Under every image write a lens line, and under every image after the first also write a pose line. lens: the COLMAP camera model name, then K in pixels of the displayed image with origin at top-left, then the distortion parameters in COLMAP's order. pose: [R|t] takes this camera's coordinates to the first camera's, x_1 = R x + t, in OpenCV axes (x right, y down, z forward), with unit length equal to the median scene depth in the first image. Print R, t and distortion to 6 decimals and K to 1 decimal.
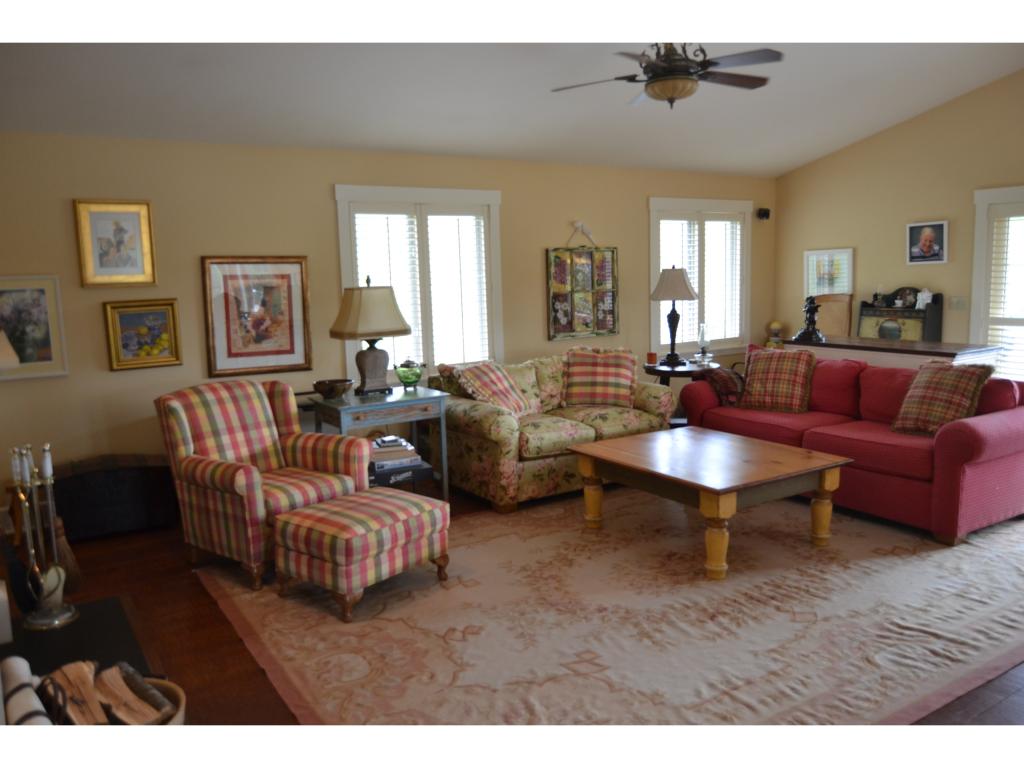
lens RADIAL K [[818.8, 0, 512.0], [0, 818.8, 384.0], [0, 0, 1]] dist [-0.014731, 0.008127]
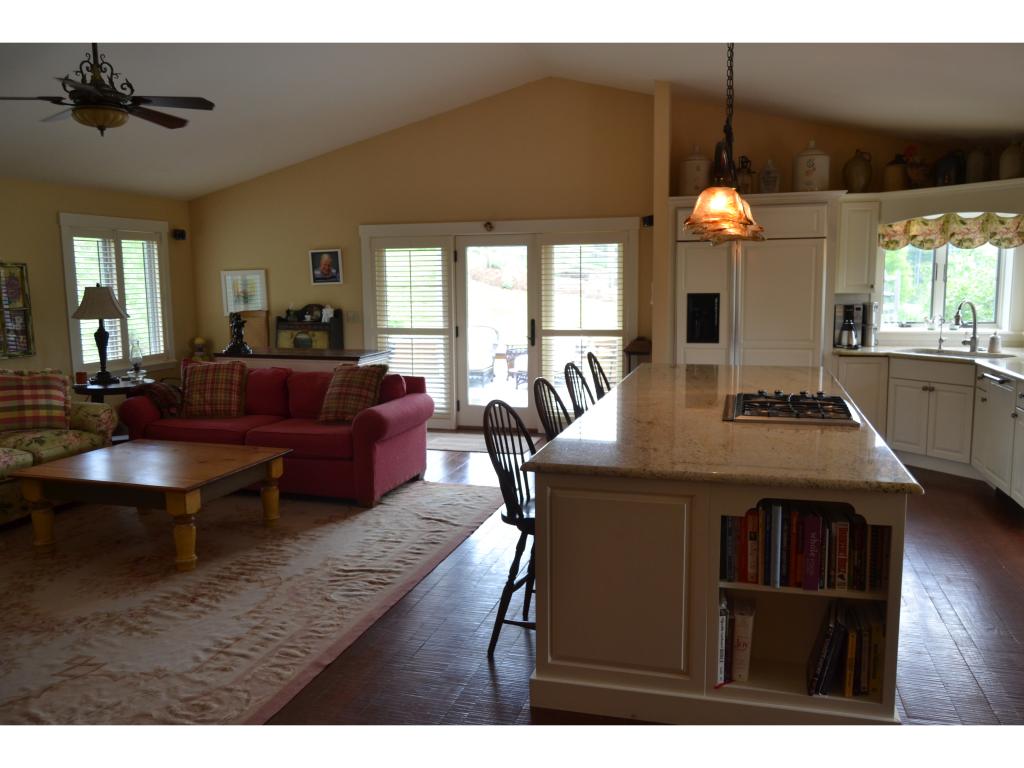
lens RADIAL K [[818.8, 0, 512.0], [0, 818.8, 384.0], [0, 0, 1]] dist [-0.014731, 0.008127]
pose [[0.762422, -0.066721, 0.643631, -0.092811], [0.078977, 0.996828, 0.009781, 0.010124], [-0.642242, 0.043374, 0.765274, -0.115064]]
